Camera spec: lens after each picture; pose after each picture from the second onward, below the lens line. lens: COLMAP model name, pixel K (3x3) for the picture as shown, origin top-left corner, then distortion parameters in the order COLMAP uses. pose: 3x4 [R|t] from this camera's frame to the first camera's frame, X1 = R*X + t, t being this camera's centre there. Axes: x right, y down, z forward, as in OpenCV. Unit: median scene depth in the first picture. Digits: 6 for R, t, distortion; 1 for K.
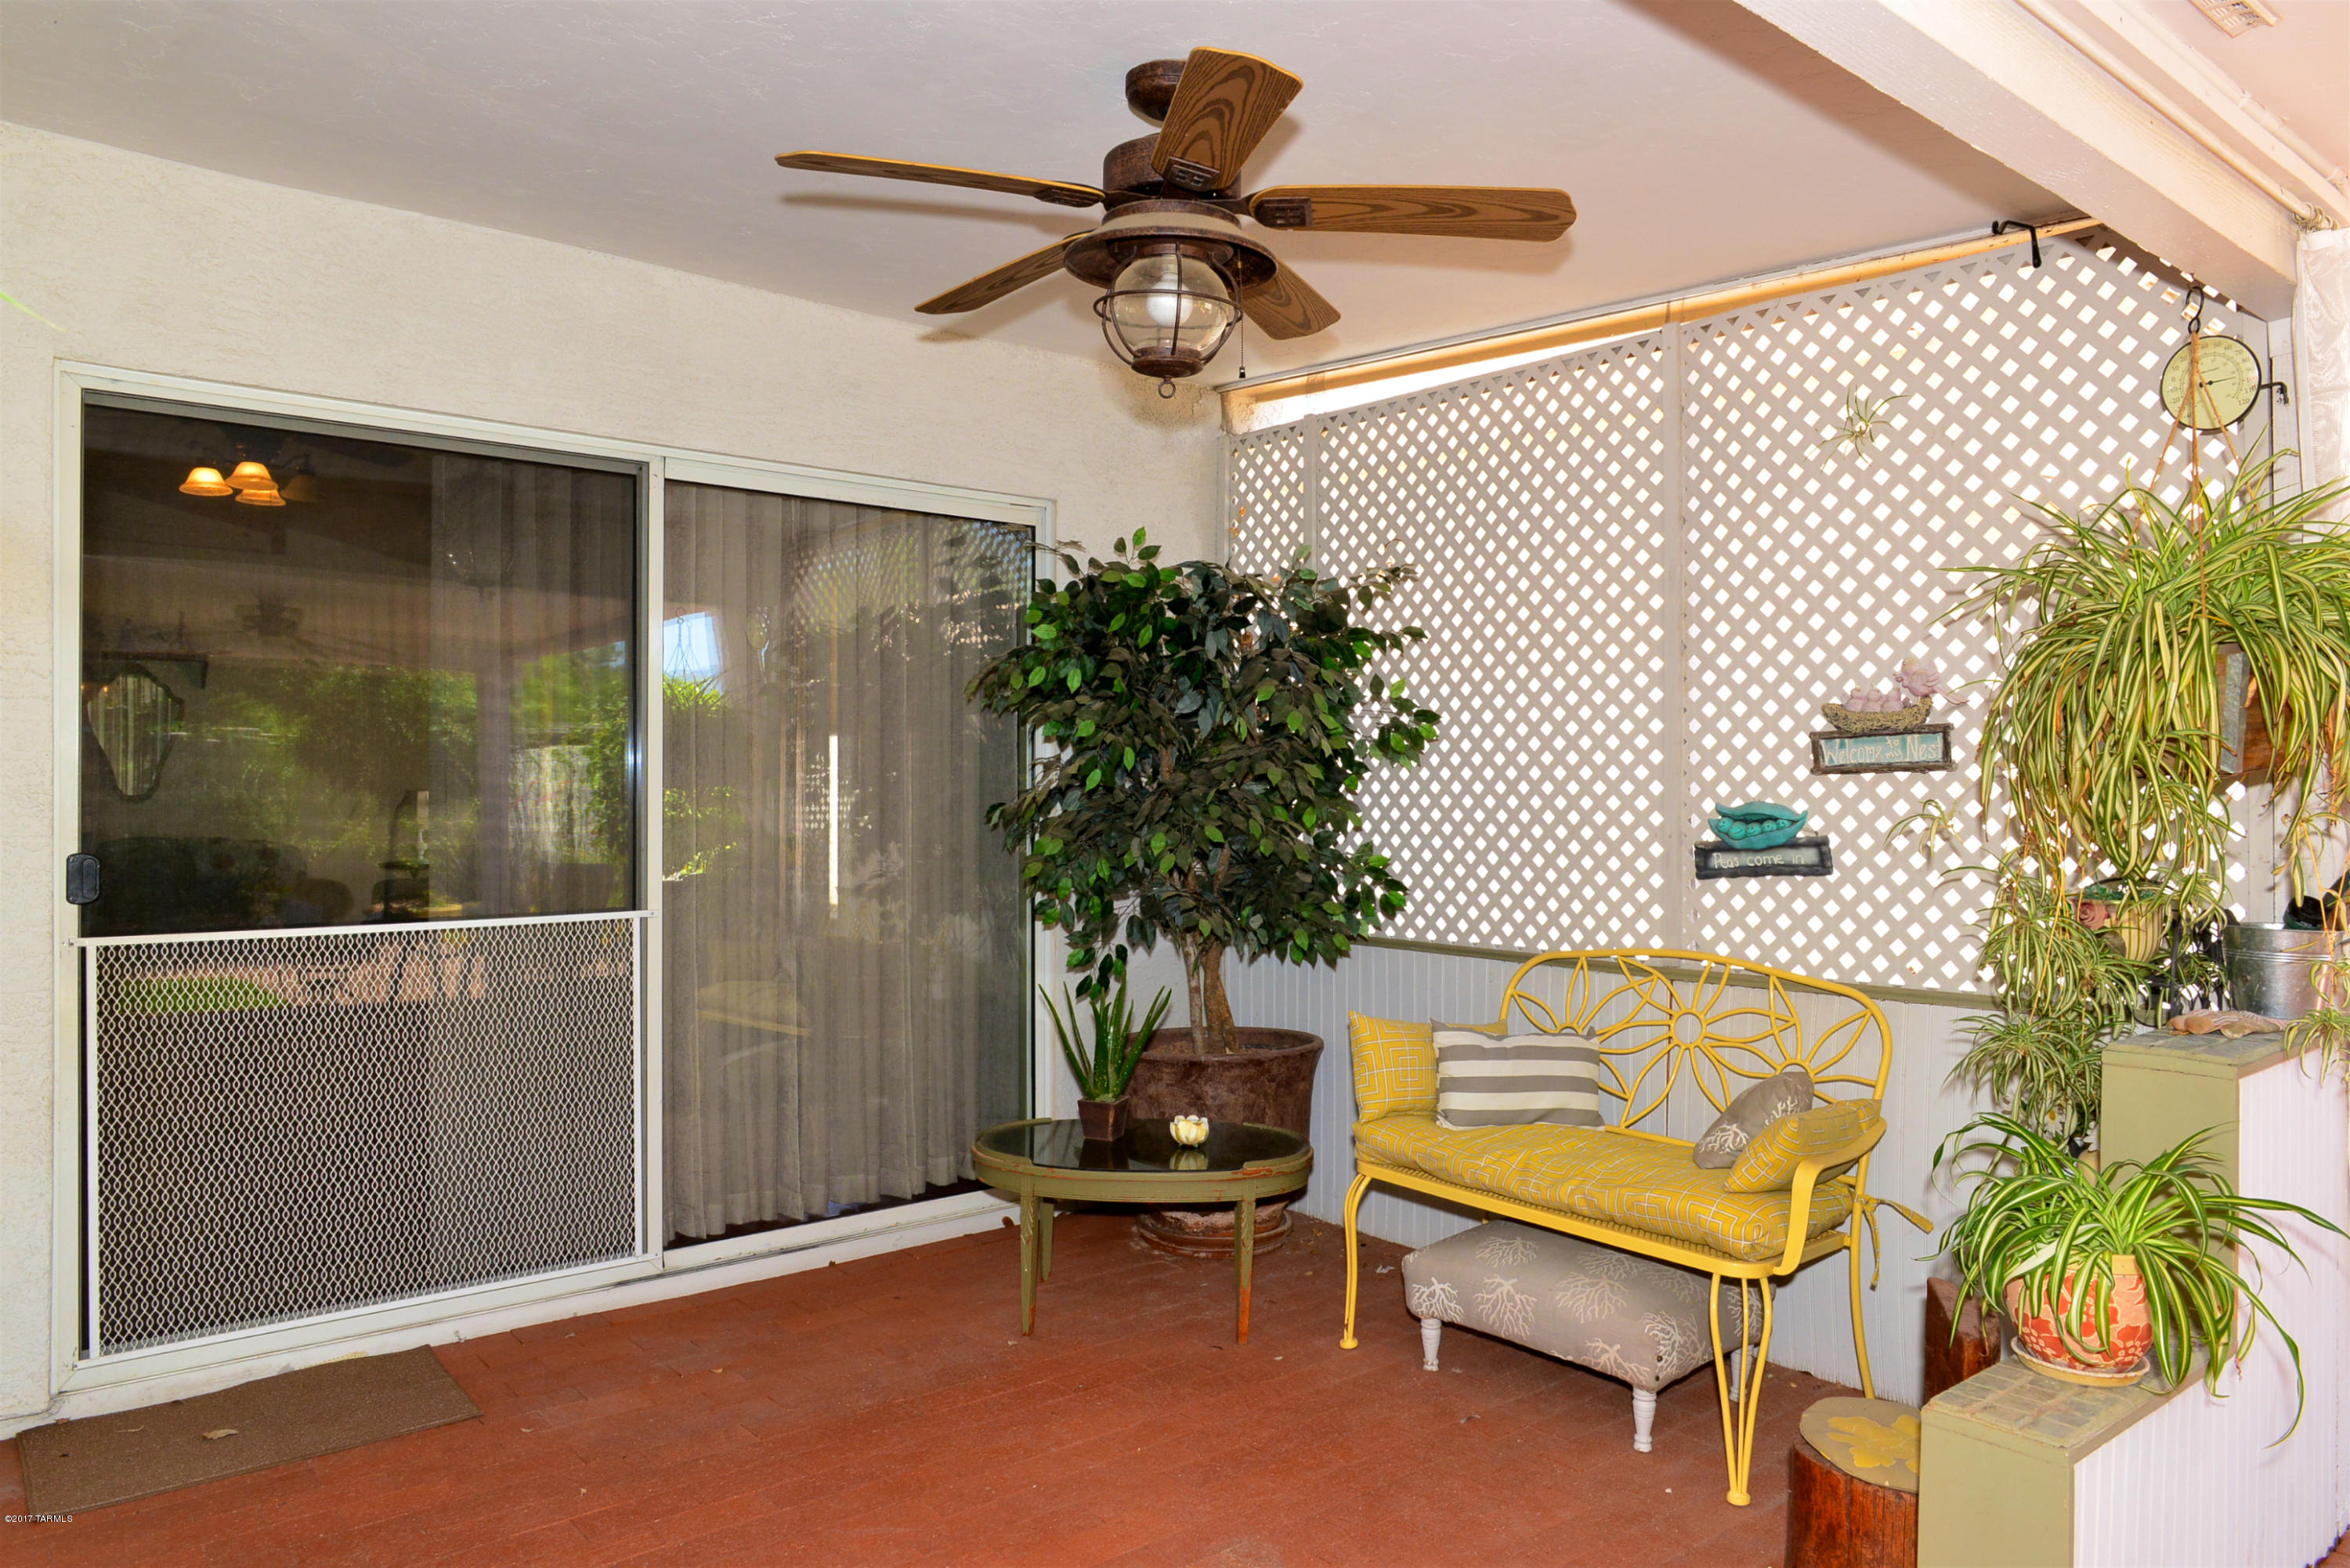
lens RADIAL K [[1609.8, 0, 1182.3], [0, 1609.8, 775.1], [0, 0, 1]] dist [-0.000065, -0.021521]
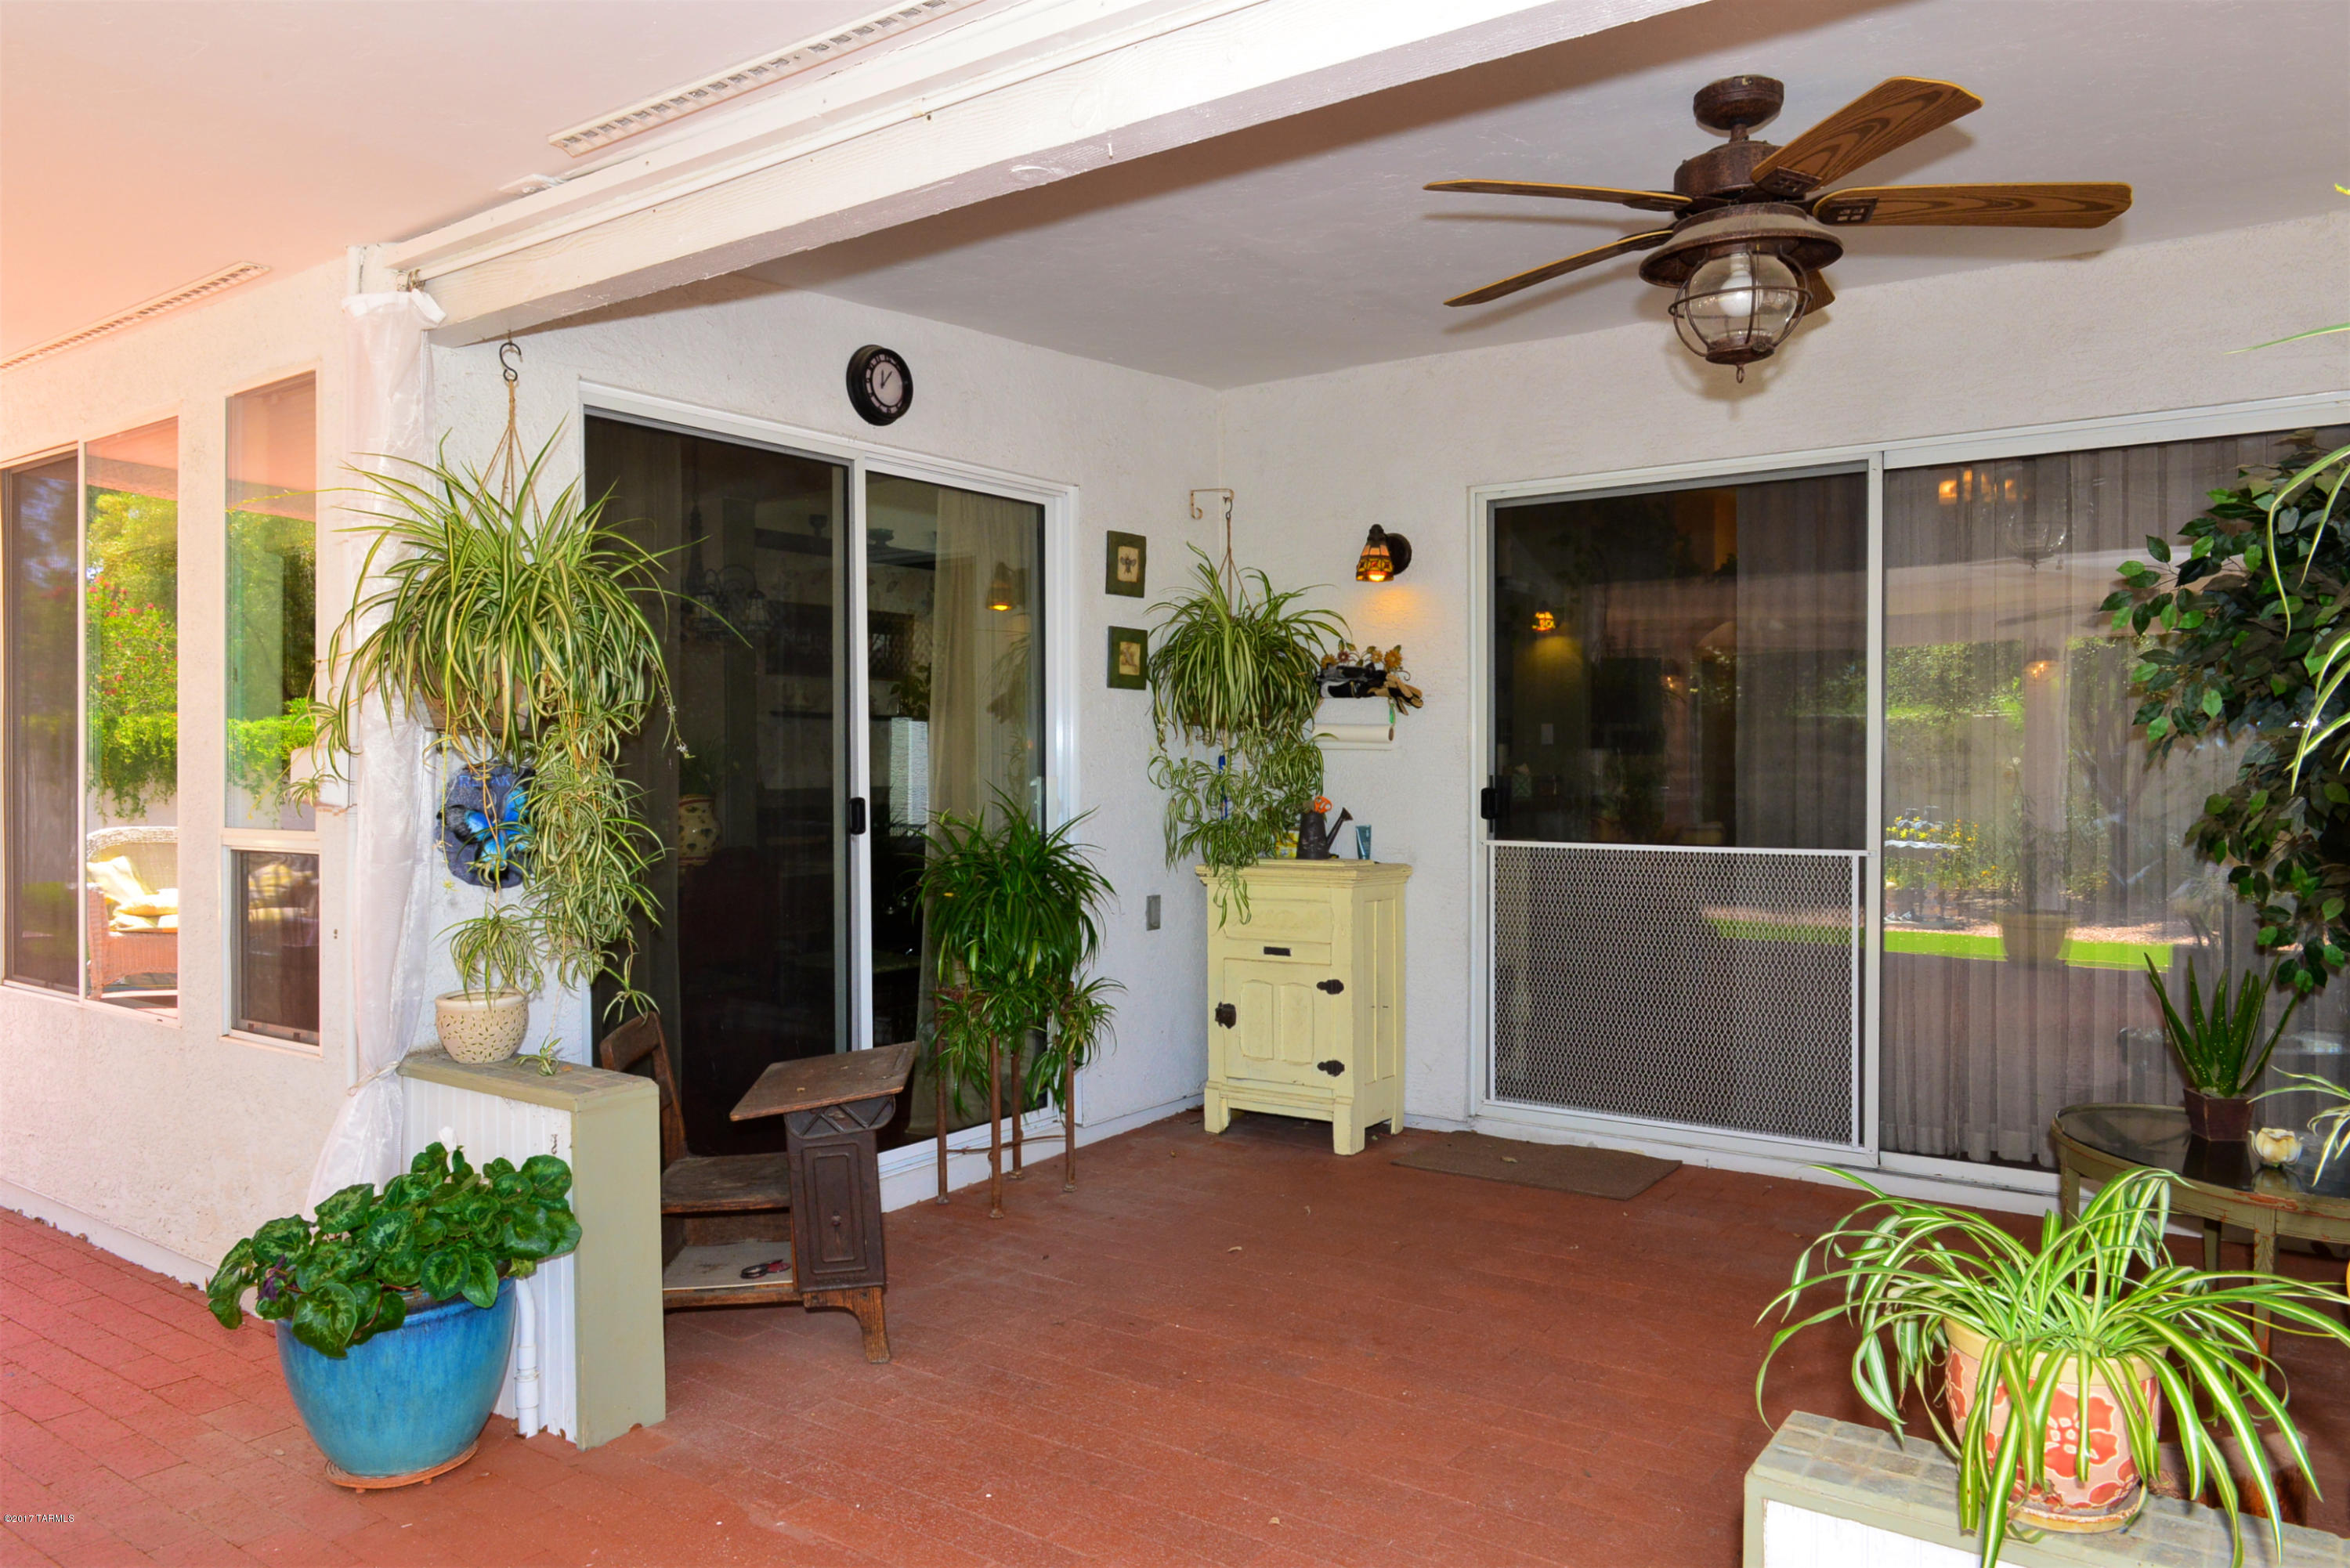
lens RADIAL K [[1609.8, 0, 1182.3], [0, 1609.8, 775.1], [0, 0, 1]] dist [-0.000065, -0.021521]
pose [[0.250604, 0.008523, -0.968052, 0.745284], [0.008816, 0.999900, 0.011086, 0.014612], [0.968050, -0.011313, 0.250503, 0.271227]]
